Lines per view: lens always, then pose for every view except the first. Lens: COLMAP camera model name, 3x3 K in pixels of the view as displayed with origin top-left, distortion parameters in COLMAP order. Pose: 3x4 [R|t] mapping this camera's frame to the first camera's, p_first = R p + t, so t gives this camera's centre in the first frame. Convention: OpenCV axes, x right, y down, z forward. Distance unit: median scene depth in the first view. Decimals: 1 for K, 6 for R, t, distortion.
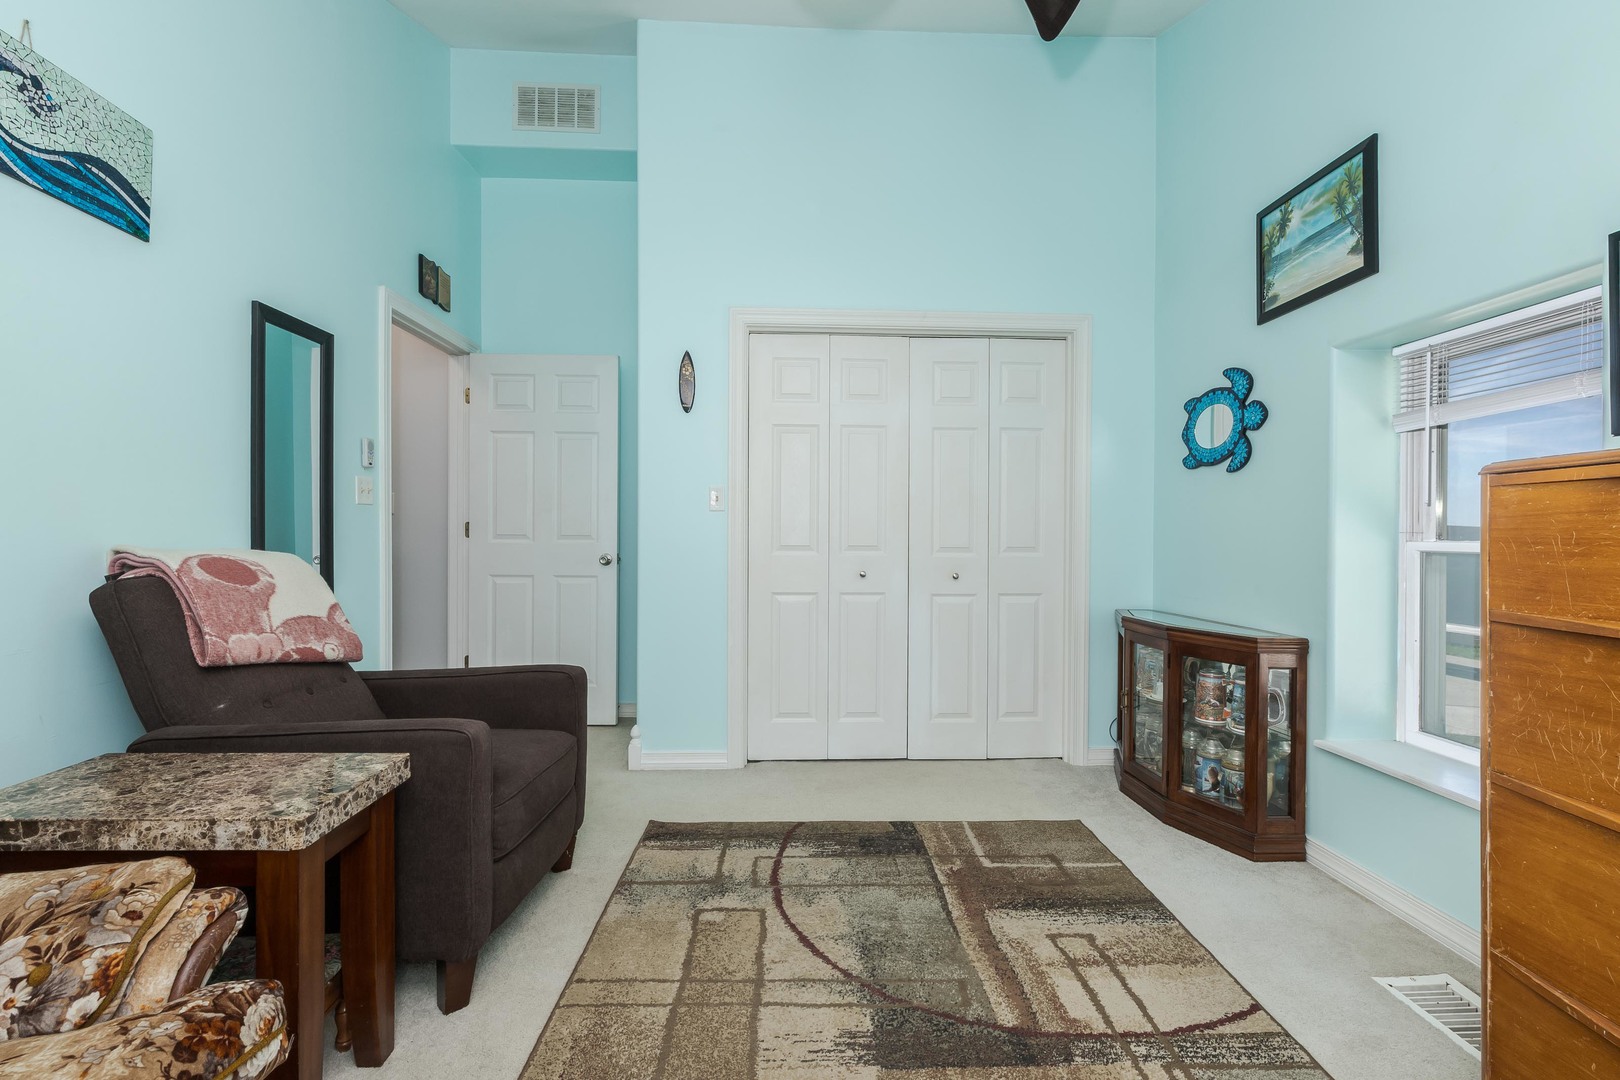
lens RADIAL K [[702.0, 0, 805.6], [0, 702.0, 539.4], [0, 0, 1]] dist [0.003203, -0.000305]
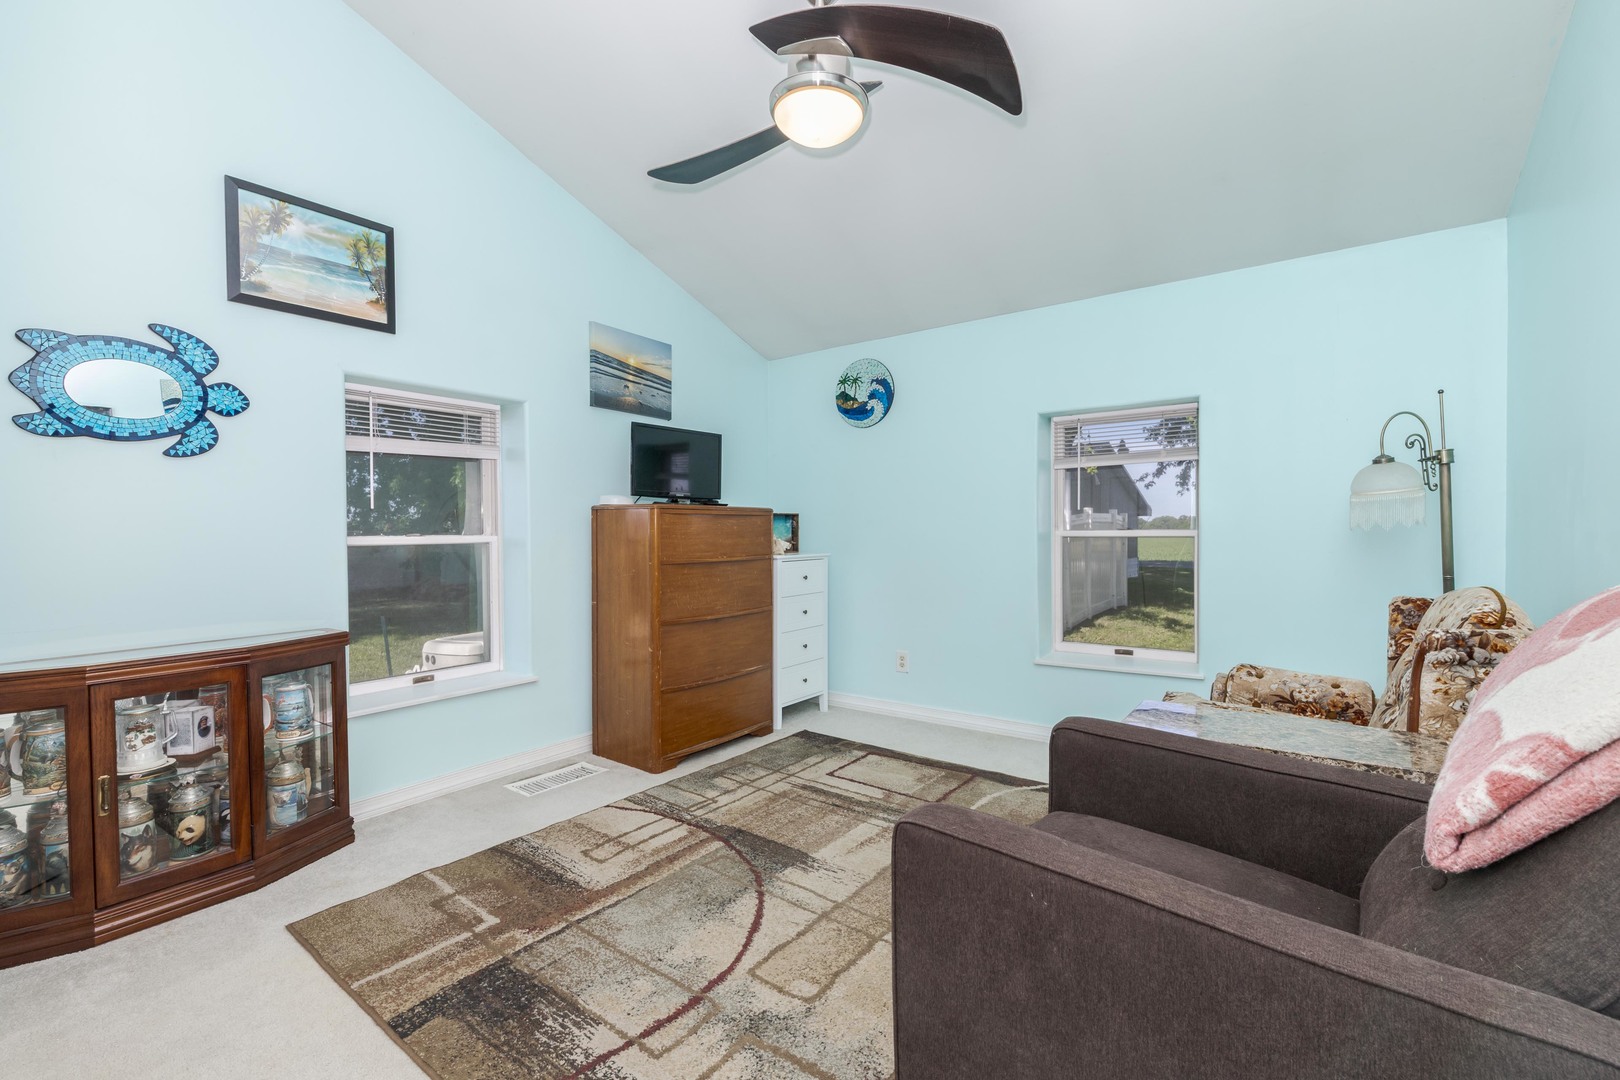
lens RADIAL K [[702.0, 0, 819.1], [0, 702.0, 537.7], [0, 0, 1]] dist [0.003203, -0.000305]
pose [[-0.794217, -0.005673, 0.607608, -0.673884], [0.006917, 0.999807, 0.018376, -0.017213], [-0.607595, 0.018797, -0.794024, 1.691076]]
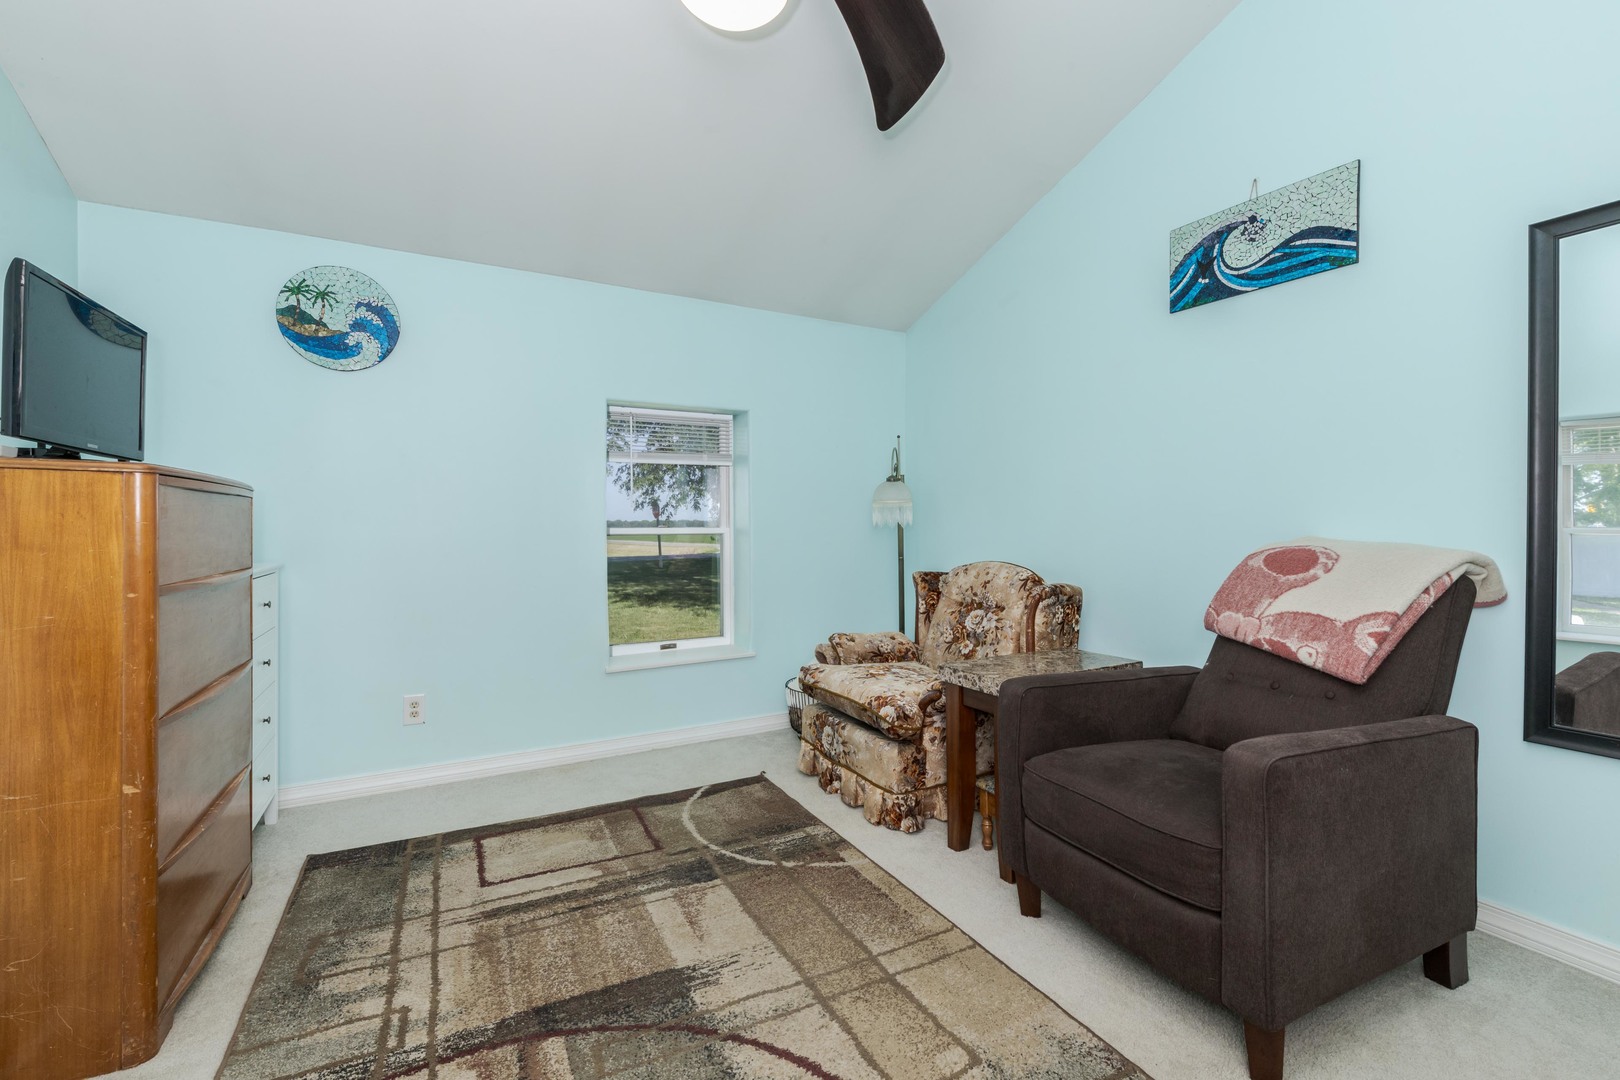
lens RADIAL K [[702.0, 0, 822.0], [0, 702.0, 535.4], [0, 0, 1]] dist [0.003203, -0.000305]
pose [[-0.887988, 0.003862, -0.459850, 0.322132], [-0.004790, 0.999833, 0.017646, -0.010271], [0.459842, 0.017872, -0.887821, 1.610281]]
